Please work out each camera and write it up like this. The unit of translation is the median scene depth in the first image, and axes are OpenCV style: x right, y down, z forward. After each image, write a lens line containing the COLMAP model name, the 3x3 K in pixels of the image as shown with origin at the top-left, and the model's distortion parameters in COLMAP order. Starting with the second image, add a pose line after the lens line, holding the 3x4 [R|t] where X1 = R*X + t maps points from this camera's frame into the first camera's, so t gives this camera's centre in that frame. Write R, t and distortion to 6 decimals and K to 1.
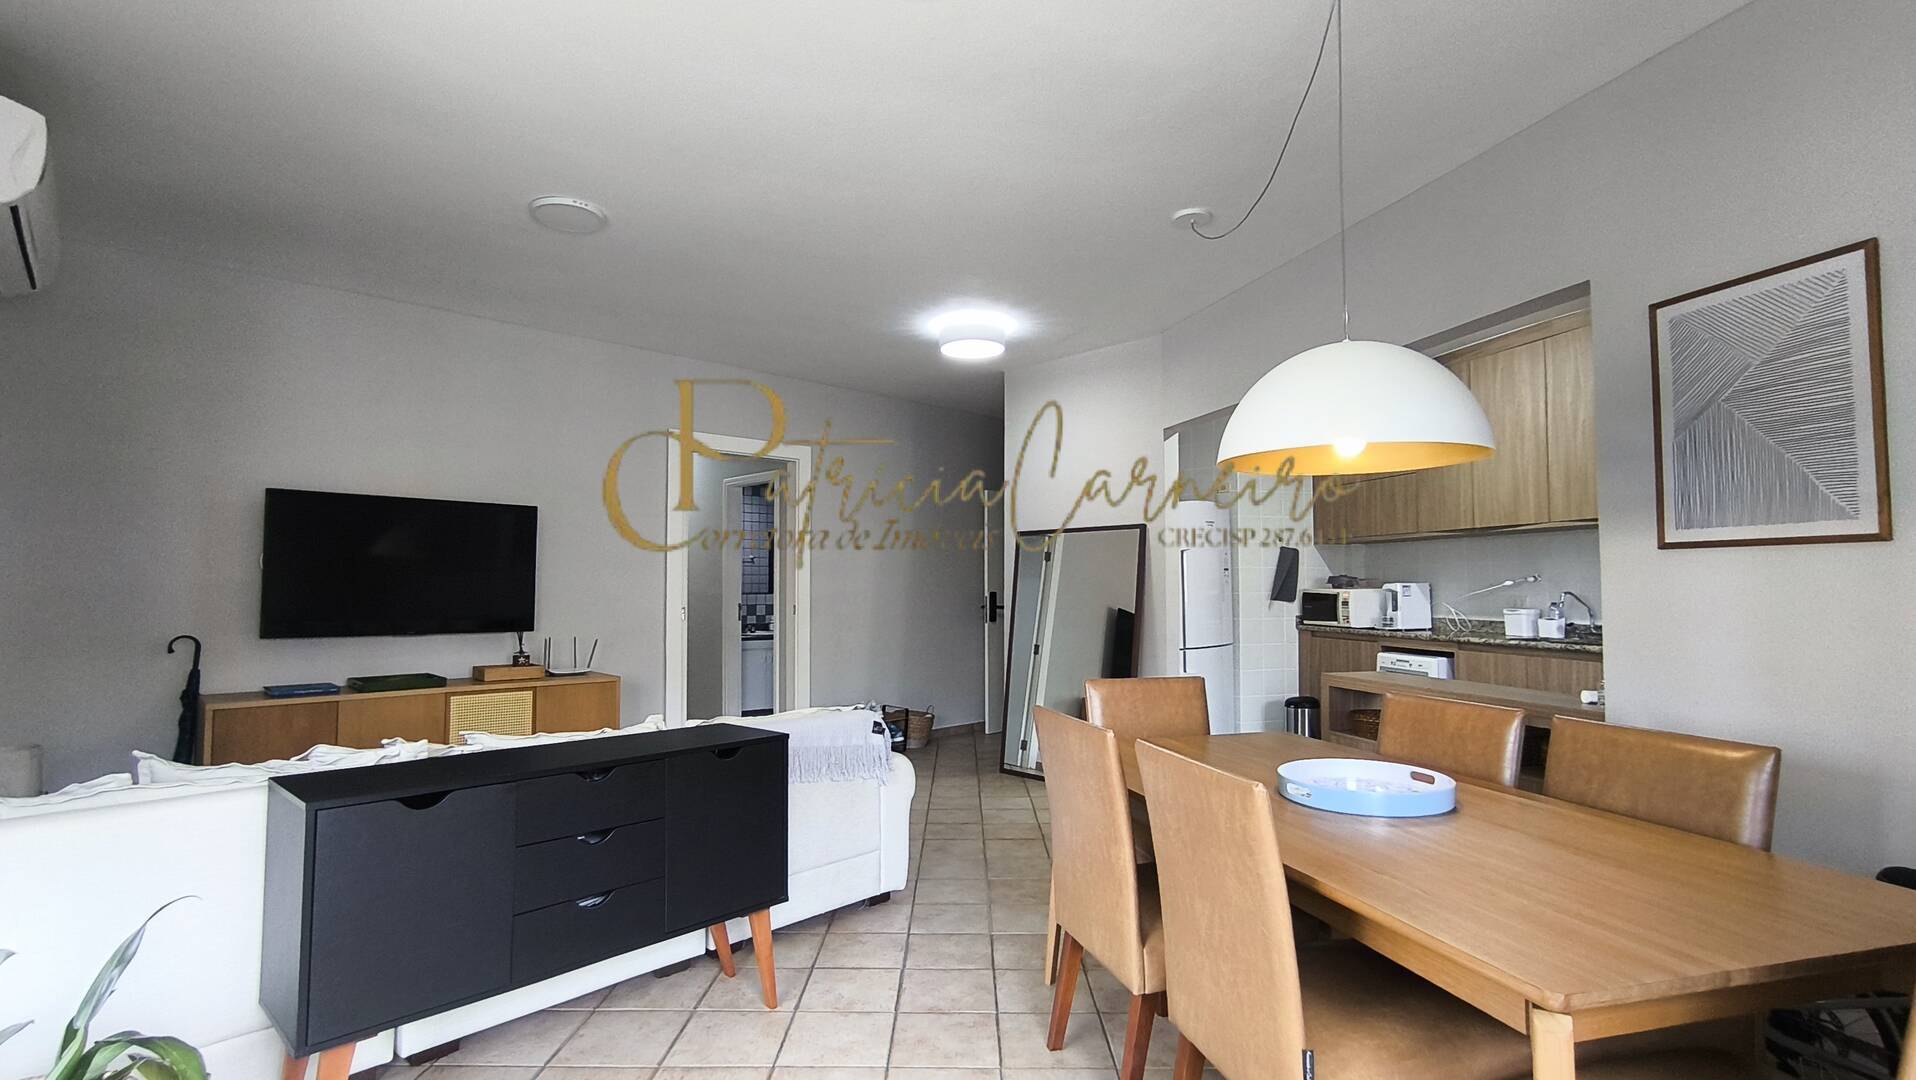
lens RADIAL K [[875.5, 0, 950.2], [0, 875.5, 555.5], [0, 0, 1]] dist [-0.015481, 0.007925]
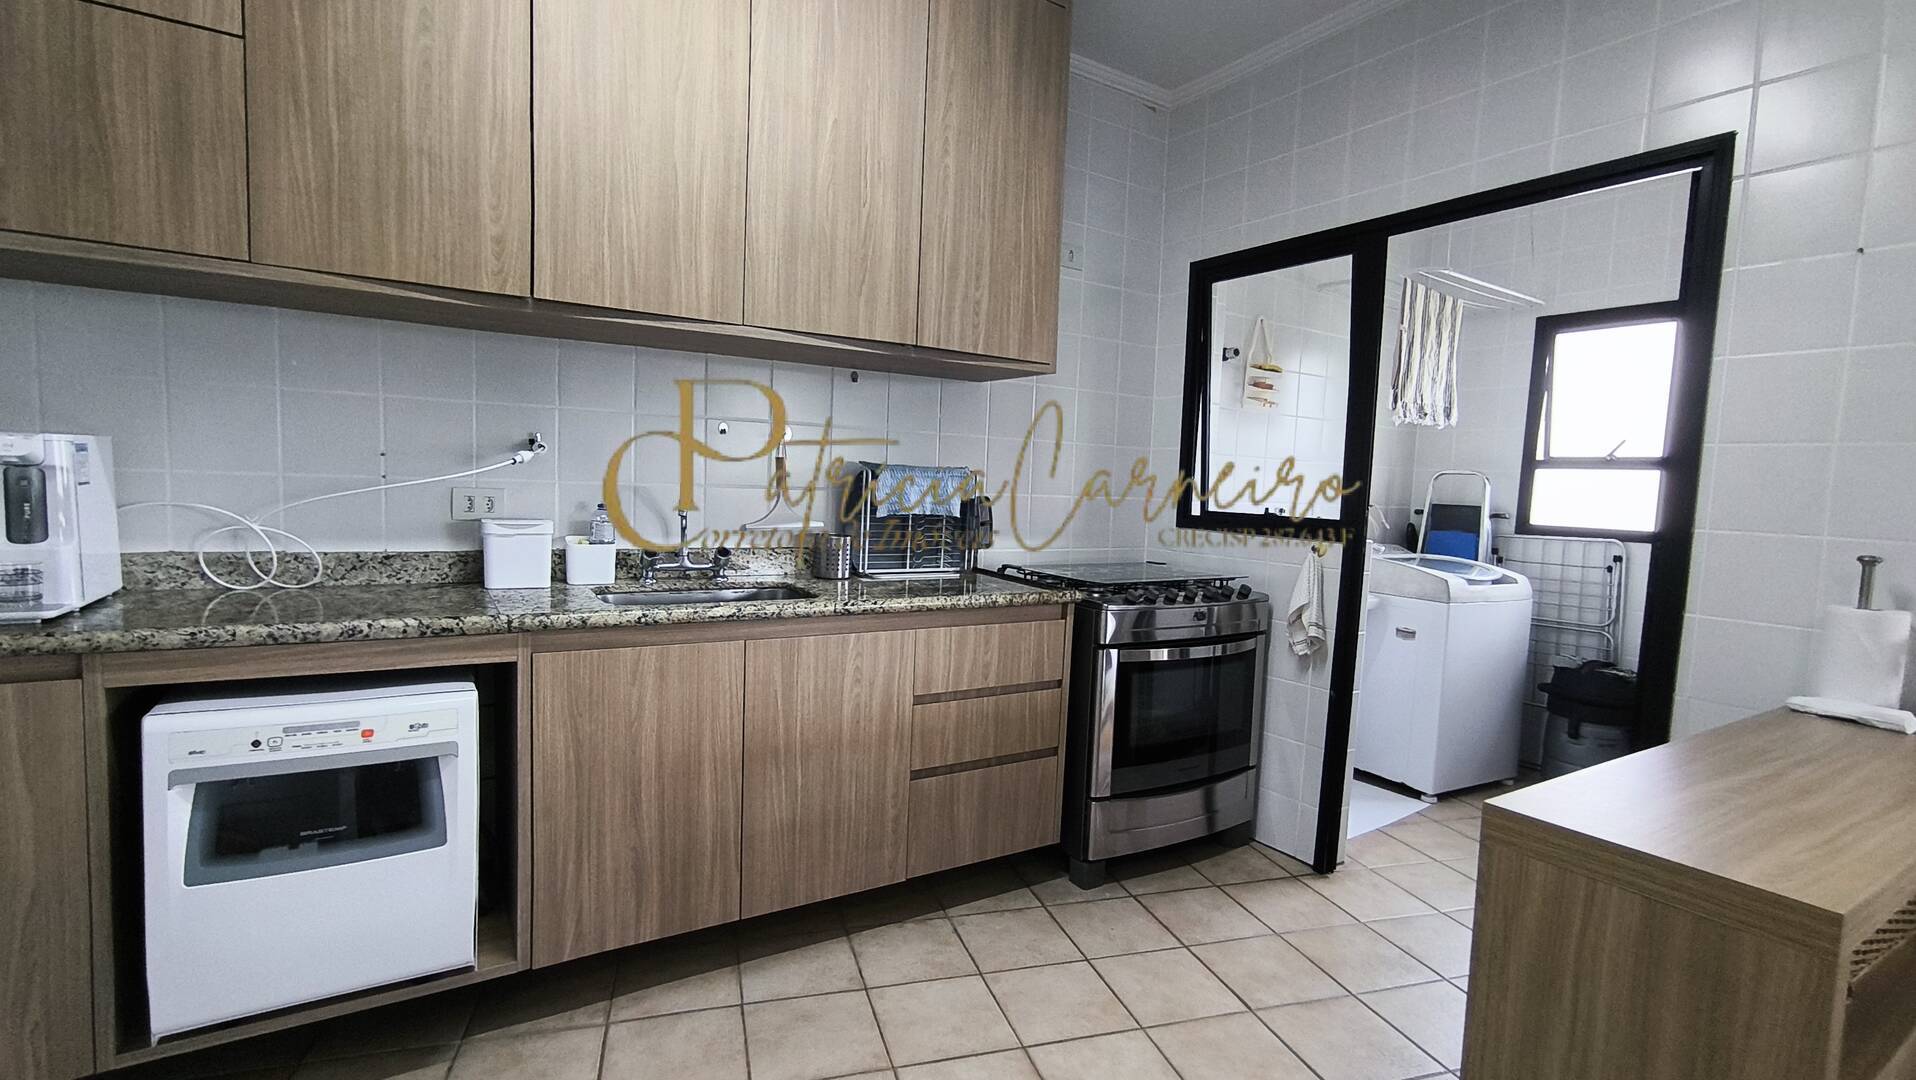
lens RADIAL K [[875.5, 0, 975.1], [0, 875.5, 550.9], [0, 0, 1]] dist [-0.015481, 0.007925]
pose [[-0.298722, -0.091051, 0.949987, 0.238143], [-0.075404, 0.994578, 0.071614, 0.036058], [-0.951357, -0.050240, -0.303968, 1.063166]]
